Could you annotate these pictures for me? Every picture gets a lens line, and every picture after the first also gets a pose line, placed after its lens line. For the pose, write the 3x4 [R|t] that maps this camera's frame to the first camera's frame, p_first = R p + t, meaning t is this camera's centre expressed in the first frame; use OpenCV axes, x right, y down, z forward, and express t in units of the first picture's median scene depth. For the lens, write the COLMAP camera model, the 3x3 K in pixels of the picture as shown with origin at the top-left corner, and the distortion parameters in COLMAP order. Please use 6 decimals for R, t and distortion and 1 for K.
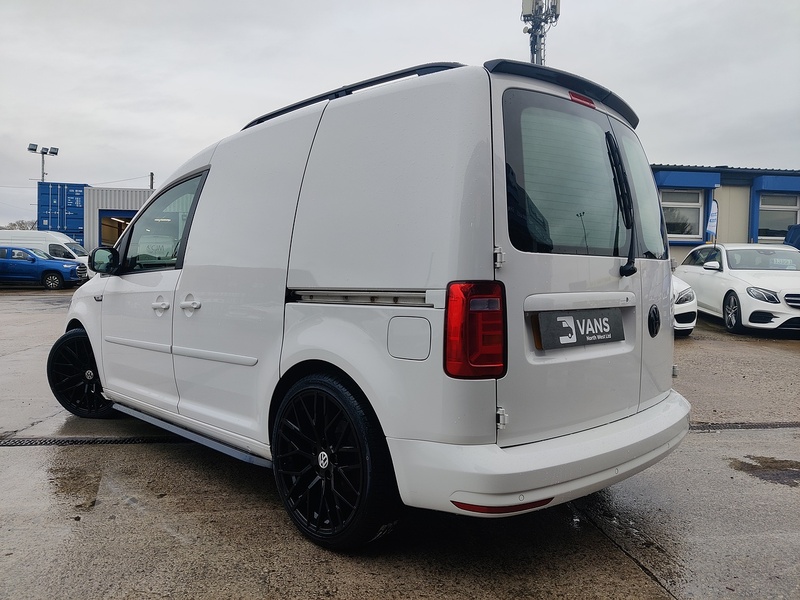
lens RADIAL K [[613.5, 0, 402.4], [0, 613.5, 300.0], [0, 0, 1]] dist [-0.001621, -0.005471]
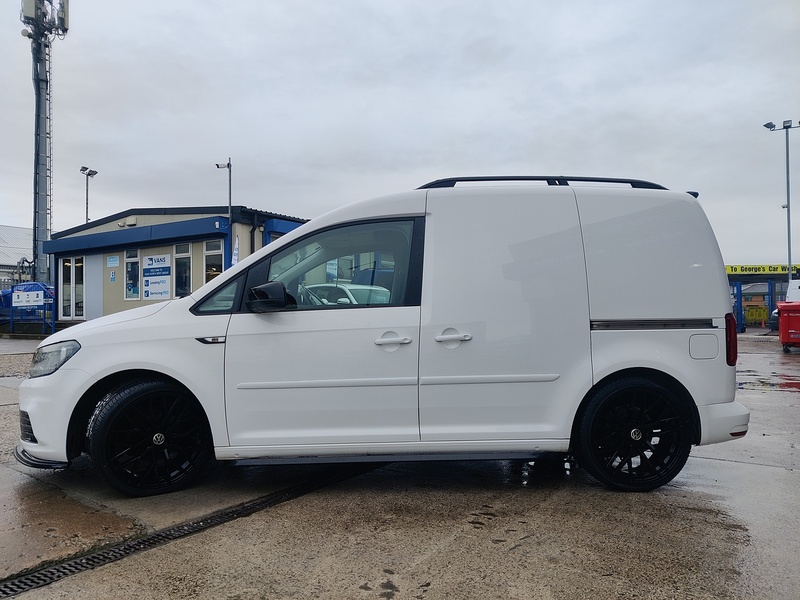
lens RADIAL K [[613.5, 0, 401.5], [0, 613.5, 303.4], [0, 0, 1]] dist [-0.001621, -0.005471]
pose [[0.660279, 0.004587, 0.751006, -0.514198], [0.032369, 0.998878, -0.034560, -0.007754], [-0.750322, 0.047129, 0.659390, 0.135678]]
